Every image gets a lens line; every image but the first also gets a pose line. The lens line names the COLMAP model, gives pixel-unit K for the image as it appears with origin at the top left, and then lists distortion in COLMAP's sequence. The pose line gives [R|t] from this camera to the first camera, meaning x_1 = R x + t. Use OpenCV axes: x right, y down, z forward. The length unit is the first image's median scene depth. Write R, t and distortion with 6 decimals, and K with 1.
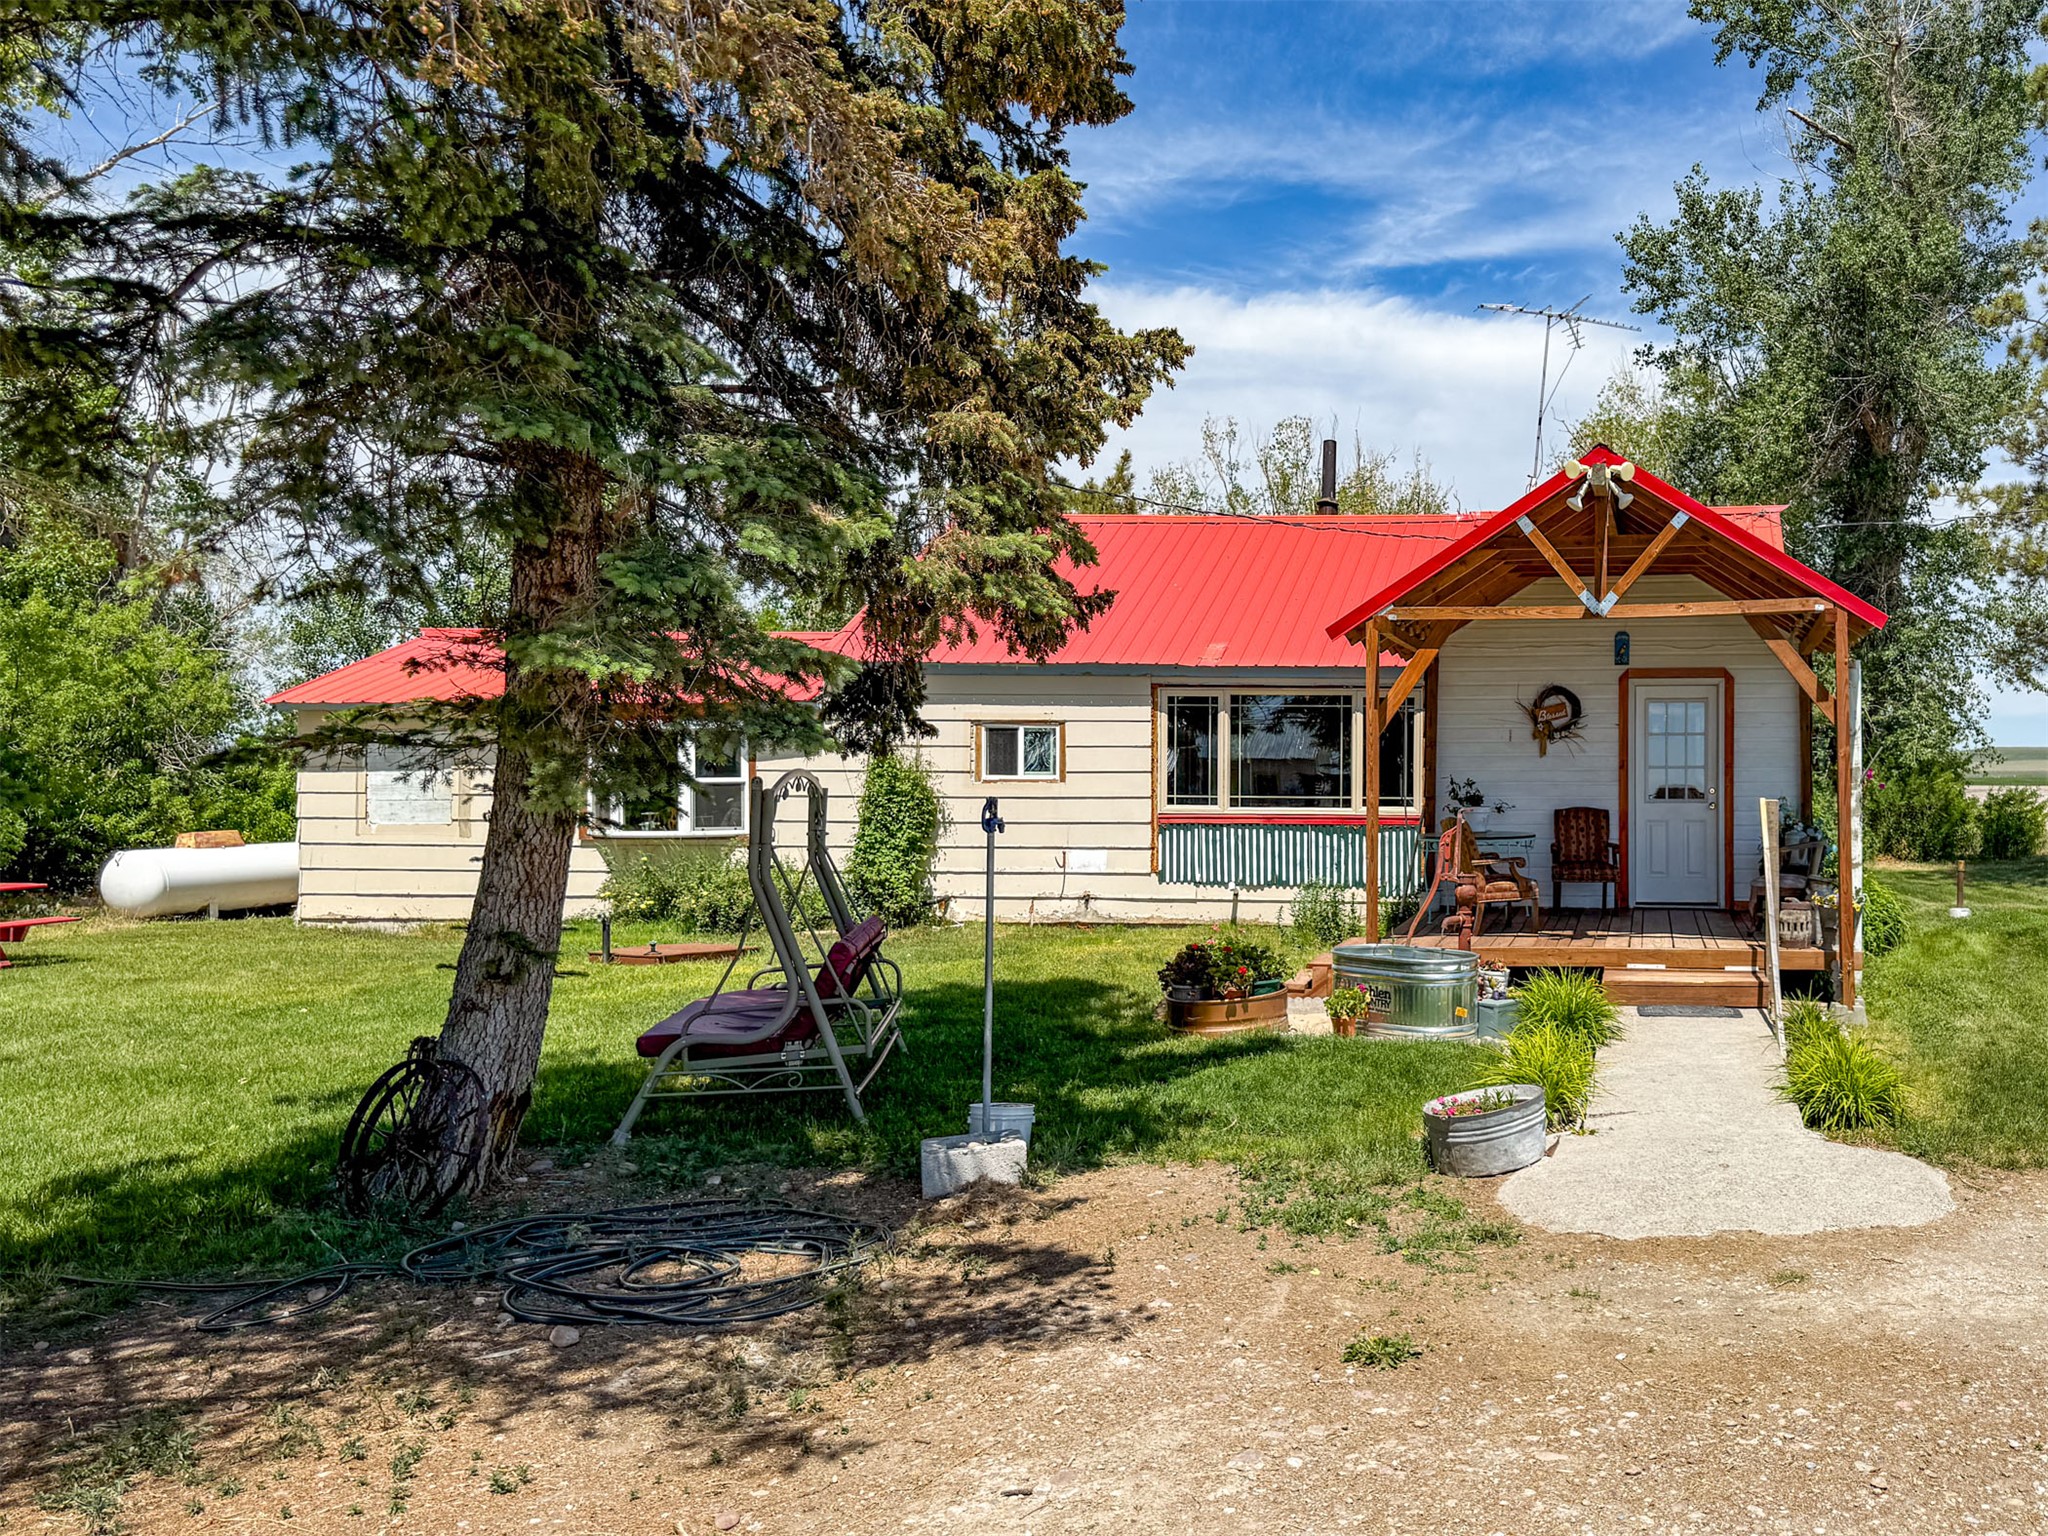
lens RADIAL K [[1460.1, 0, 1024.0], [0, 1460.1, 768.0], [0, 0, 1]] dist [0.009475, -0.038884]
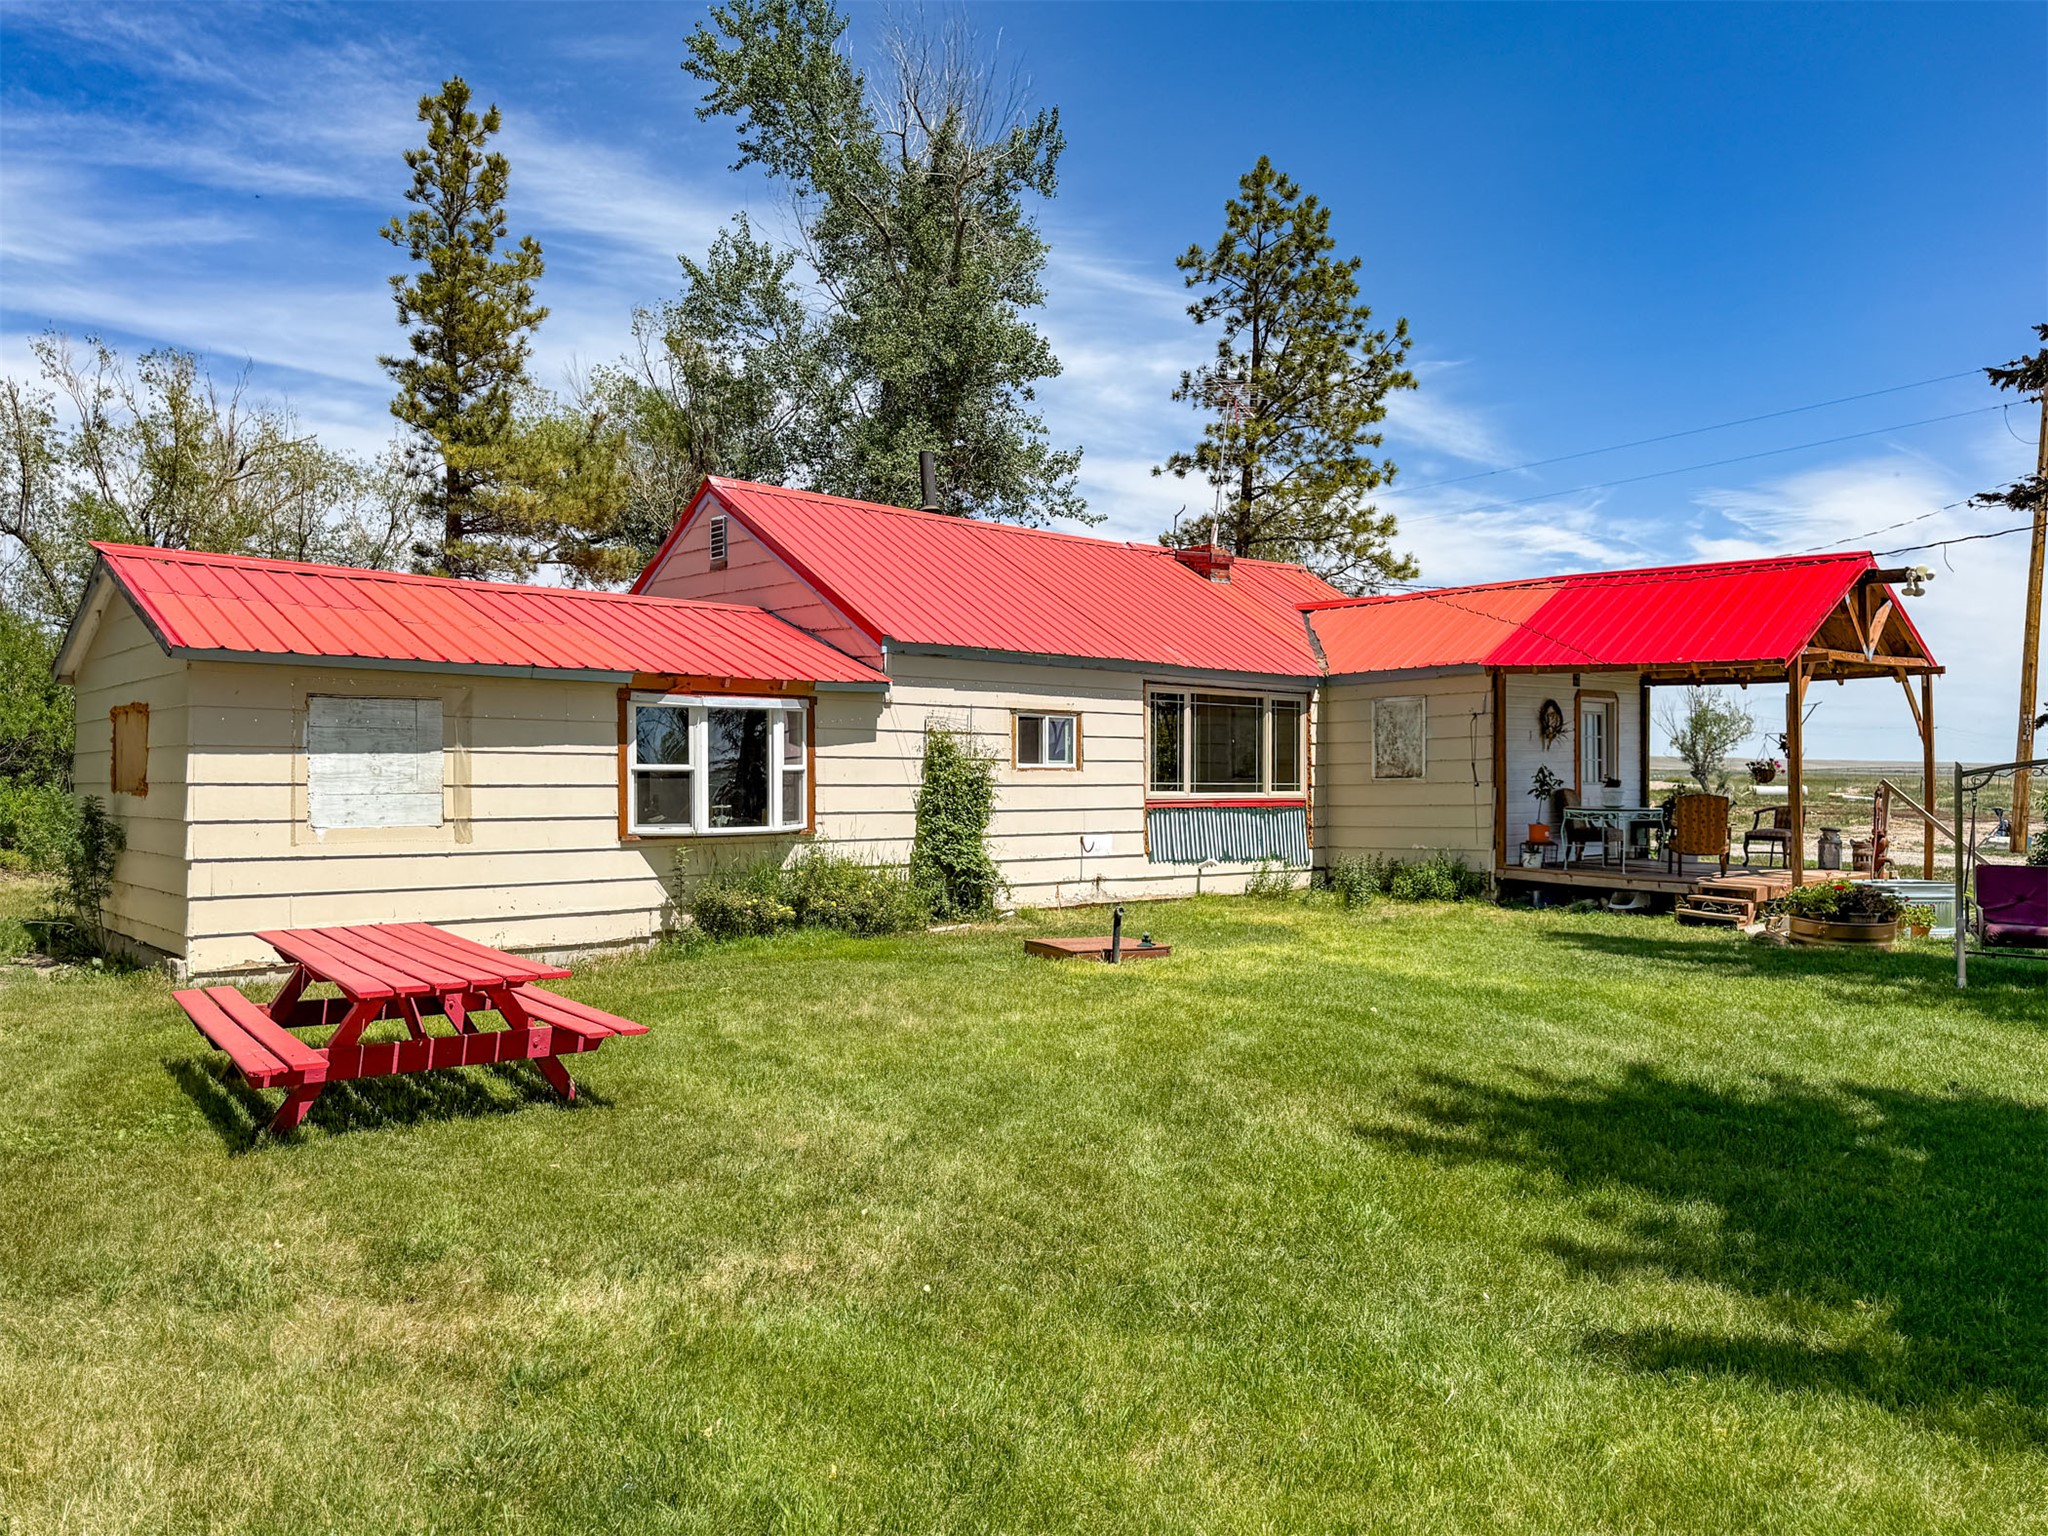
lens RADIAL K [[1460.1, 0, 1024.0], [0, 1460.1, 768.0], [0, 0, 1]] dist [0.009475, -0.038884]
pose [[0.719565, 0.003213, 0.694418, -0.731773], [-0.005240, 0.999986, 0.000802, 0.007410], [-0.694405, -0.004216, 0.719572, 0.278697]]
